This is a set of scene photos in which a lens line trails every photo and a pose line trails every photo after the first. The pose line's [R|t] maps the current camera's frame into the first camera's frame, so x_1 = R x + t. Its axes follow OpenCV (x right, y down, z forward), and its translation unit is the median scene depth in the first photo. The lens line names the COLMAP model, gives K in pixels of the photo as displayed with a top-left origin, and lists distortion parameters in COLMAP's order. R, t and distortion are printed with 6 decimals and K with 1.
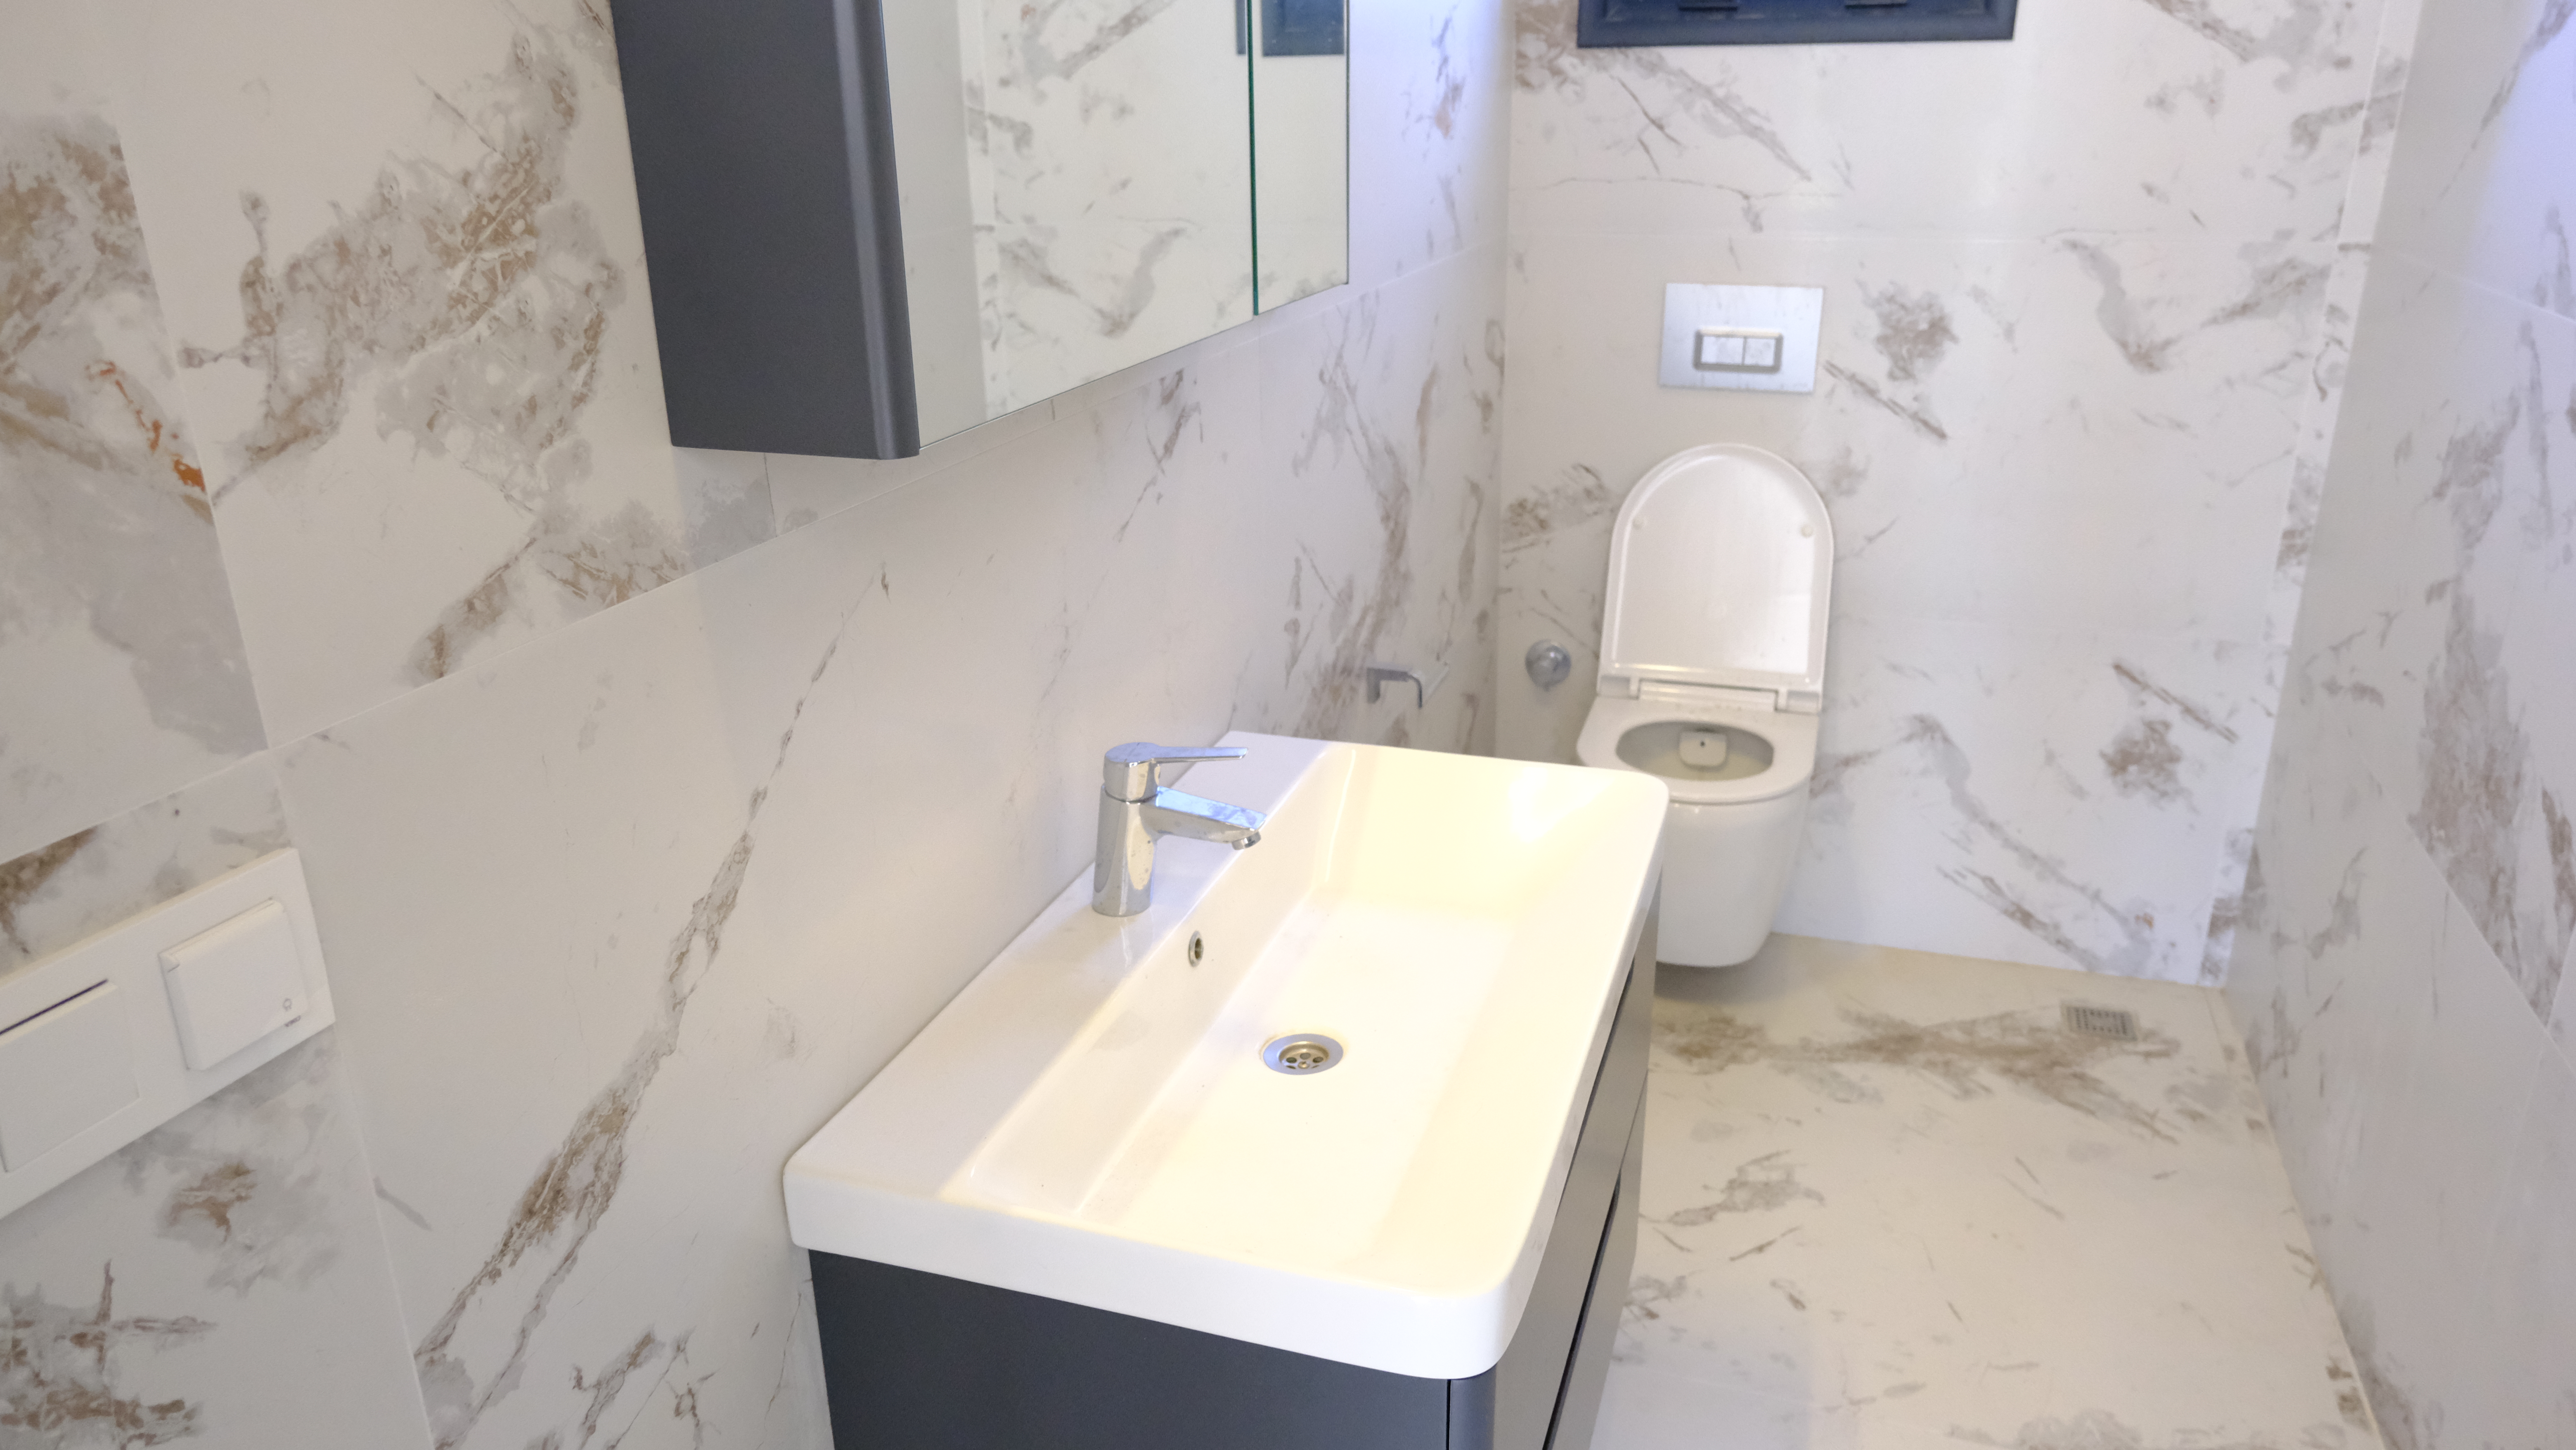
lens RADIAL K [[1759.6, 0, 1278.4], [0, 1759.6, 721.7], [0, 0, 1]] dist [0.000790, 0.014632]
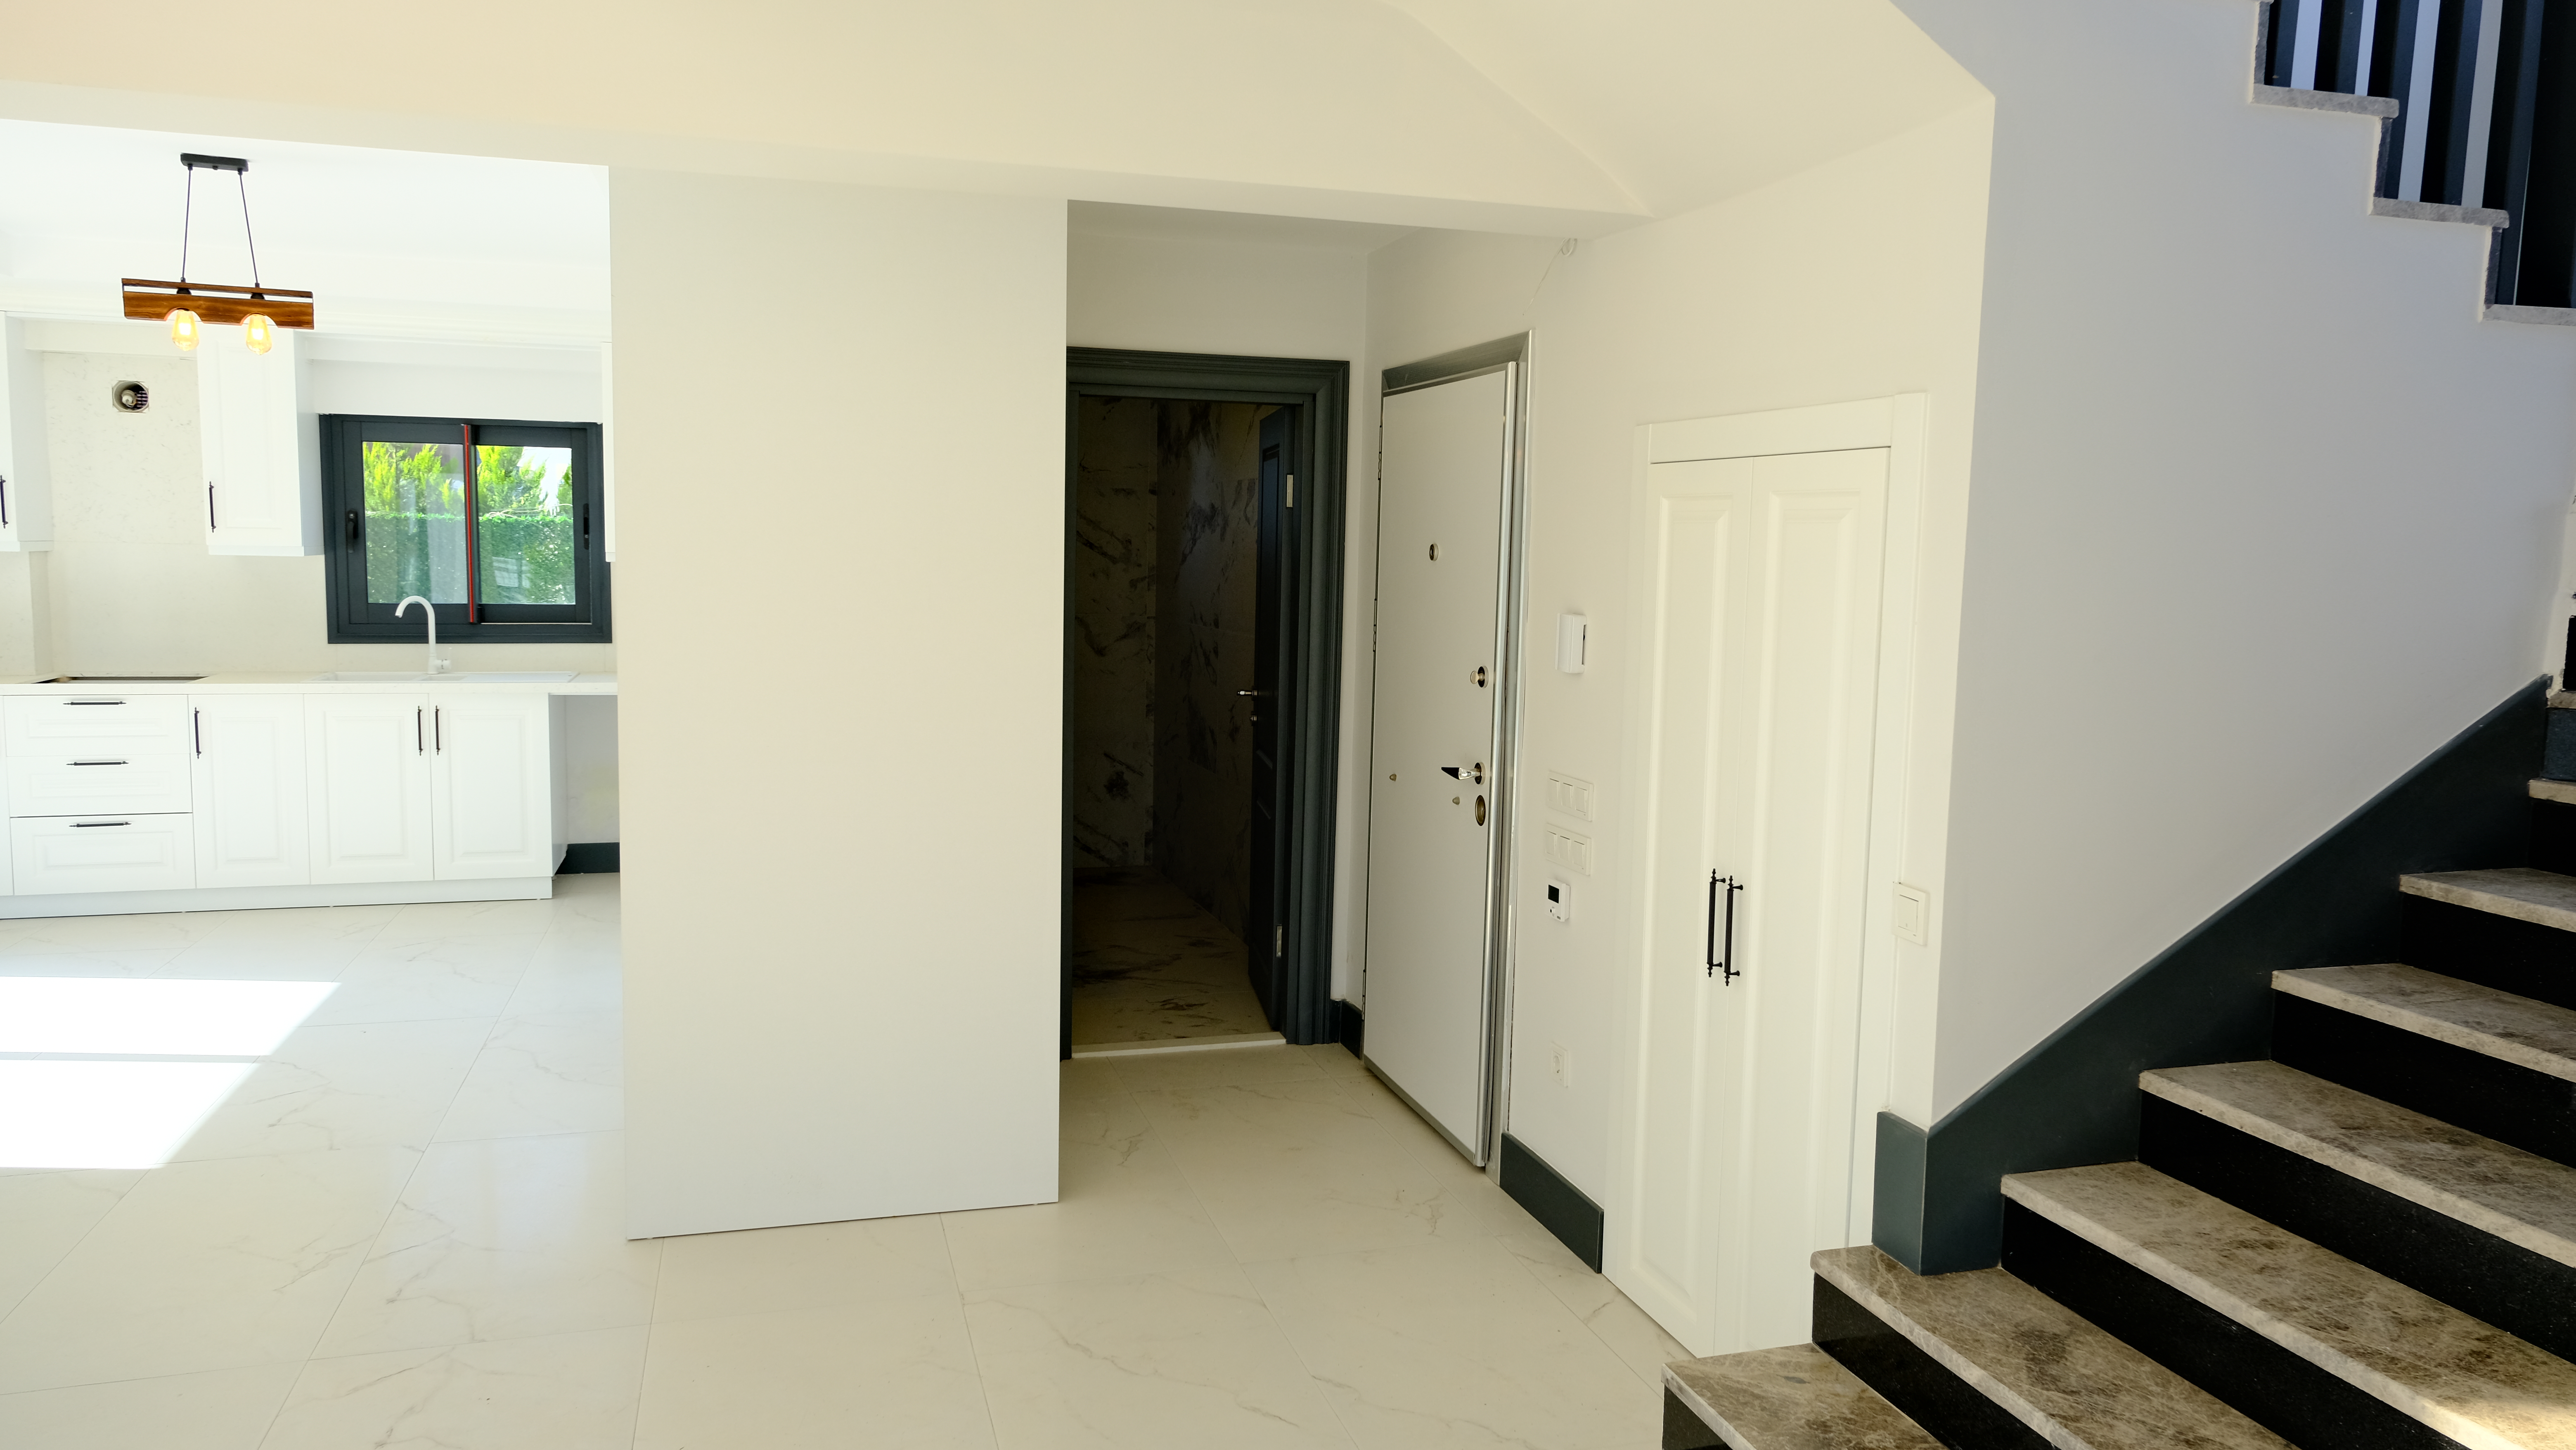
lens RADIAL K [[1759.6, 0, 1295.7], [0, 1759.6, 731.4], [0, 0, 1]] dist [0.000790, 0.014632]
pose [[0.813526, -0.033233, 0.580578, -1.038650], [0.173735, 0.966659, -0.188111, 0.575387], [-0.554969, 0.253900, 0.792177, -1.626272]]
